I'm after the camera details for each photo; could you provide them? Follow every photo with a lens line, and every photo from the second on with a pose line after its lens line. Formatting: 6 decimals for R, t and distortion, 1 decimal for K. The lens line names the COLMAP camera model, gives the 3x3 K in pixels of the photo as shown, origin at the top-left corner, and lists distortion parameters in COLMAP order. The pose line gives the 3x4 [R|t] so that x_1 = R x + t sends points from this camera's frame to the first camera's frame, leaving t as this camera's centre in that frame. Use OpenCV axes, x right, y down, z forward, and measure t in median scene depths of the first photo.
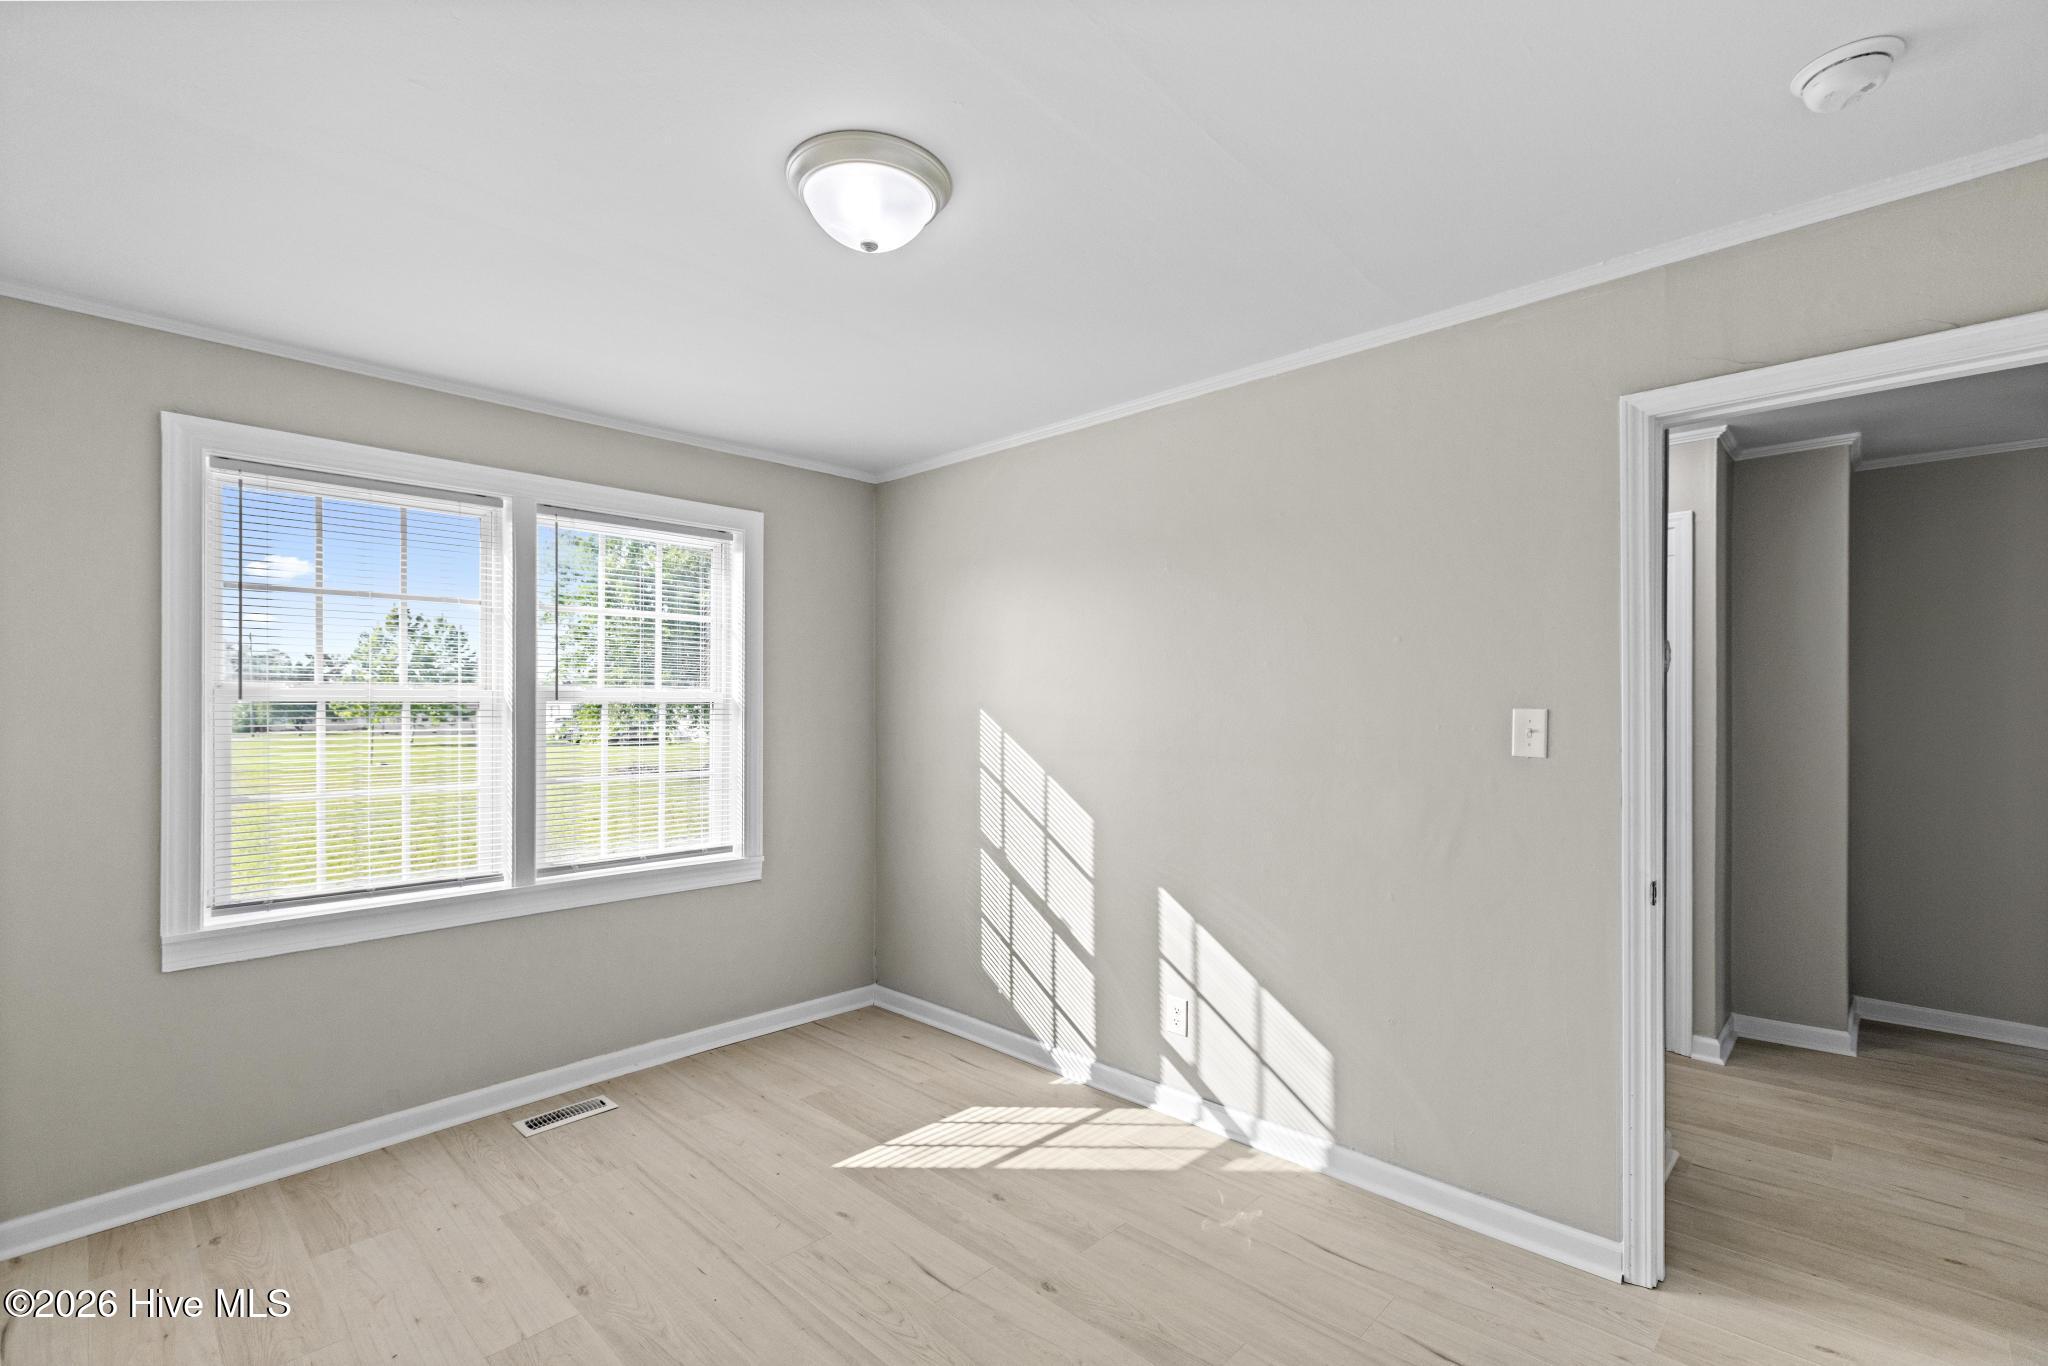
lens RADIAL K [[910.2, 0, 1035.2], [0, 910.2, 712.3], [0, 0, 1]] dist [-0.000632, -0.000014]
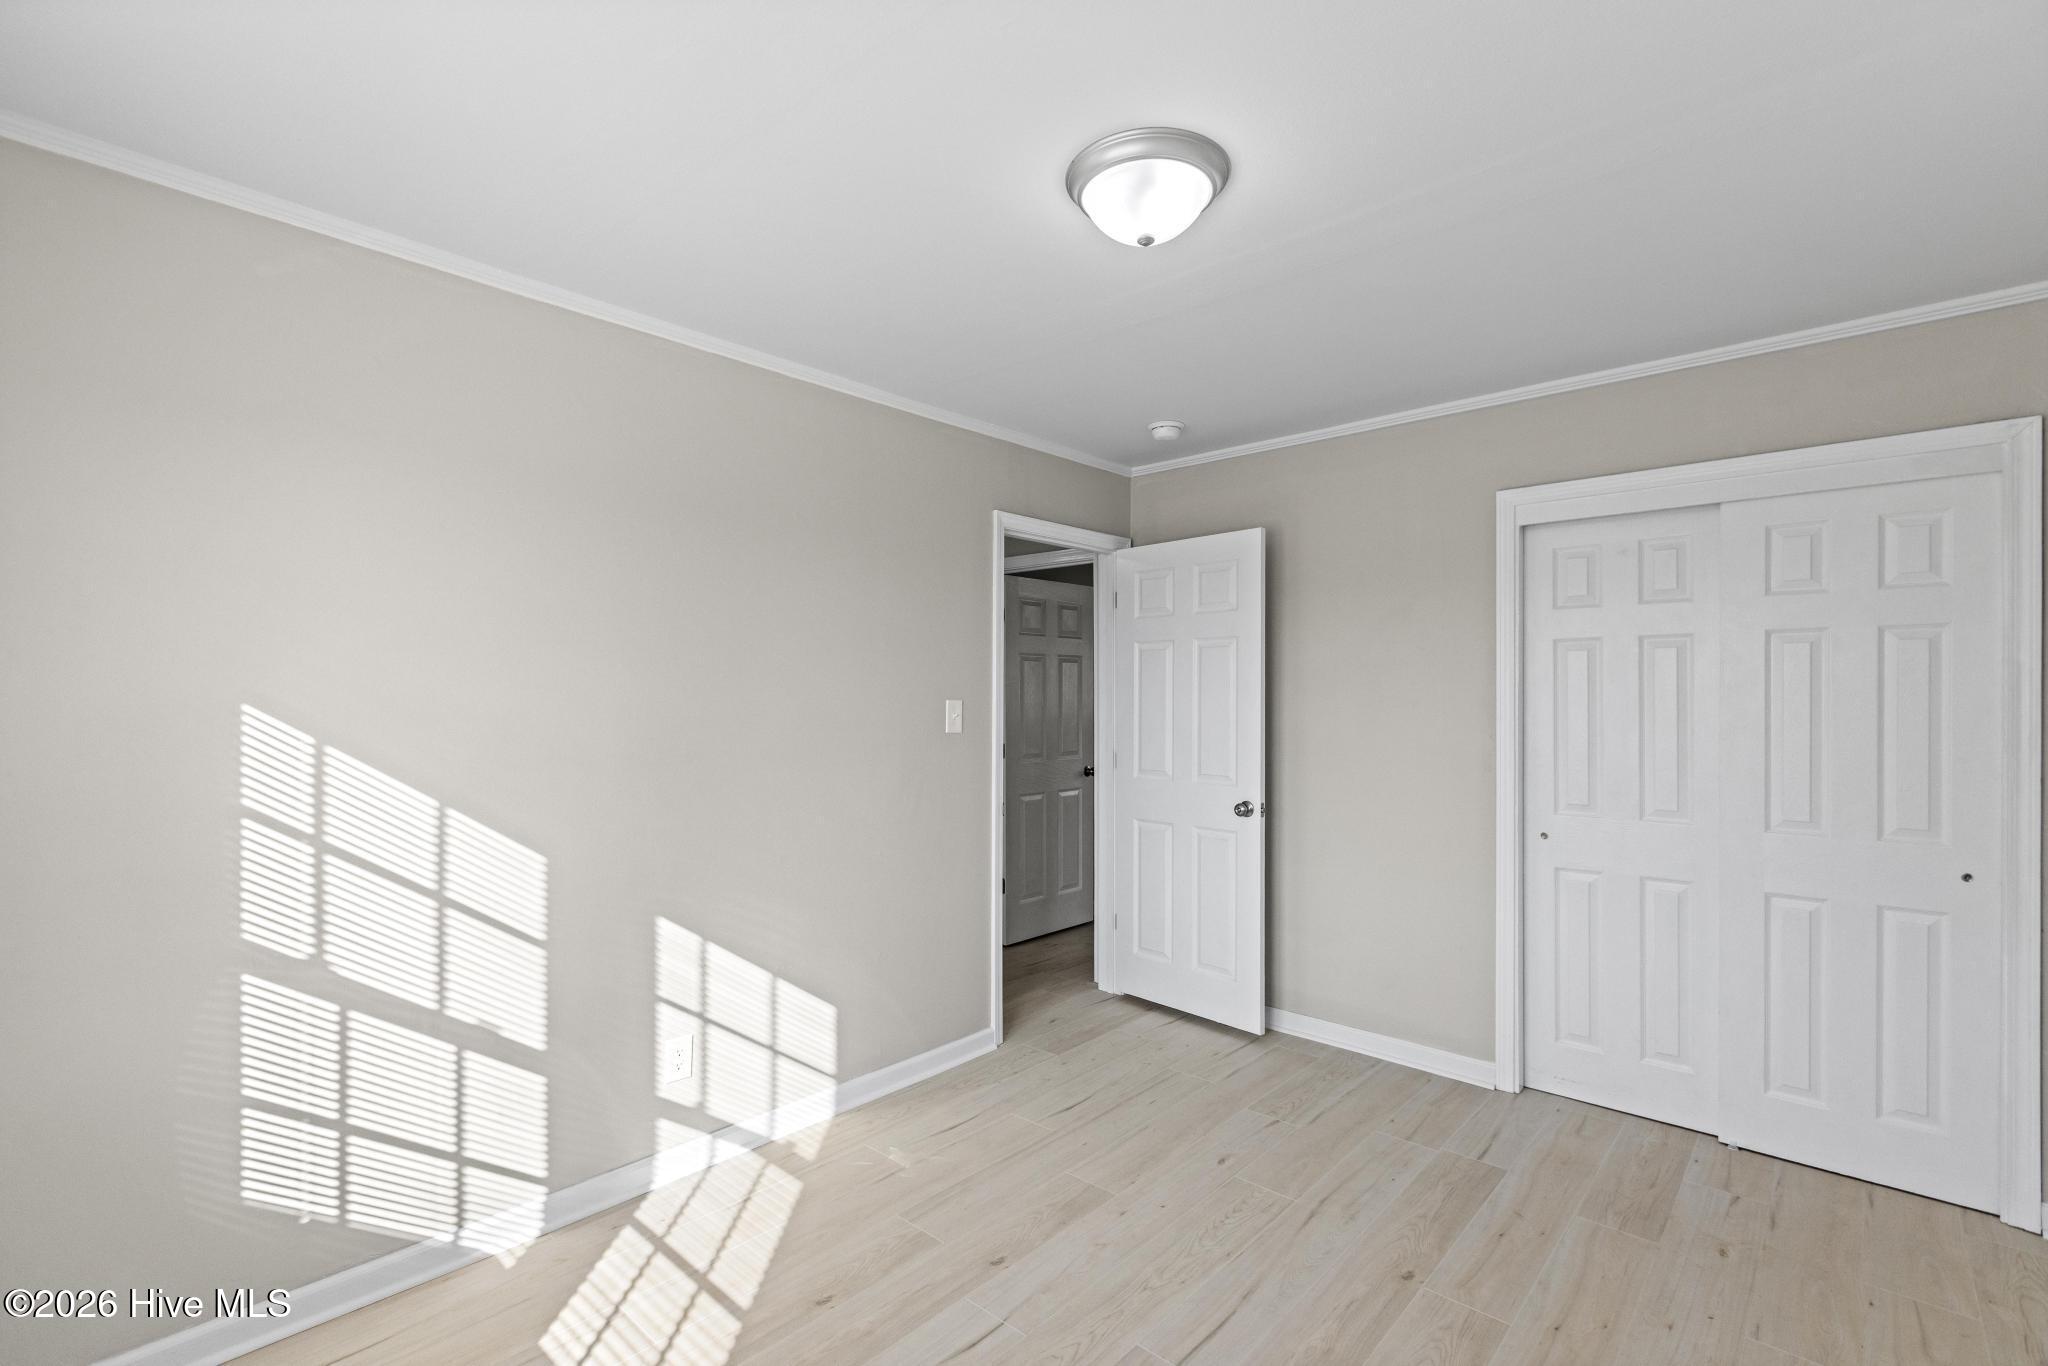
lens RADIAL K [[922.3, 0, 1037.7], [0, 922.3, 689.6], [0, 0, 1]] dist [-0.000753, -0.000707]
pose [[-0.031293, 0.003499, 0.999504, -0.739237], [0.001632, 0.999993, -0.003449, -0.012233], [-0.999509, 0.001524, -0.031299, 0.701290]]
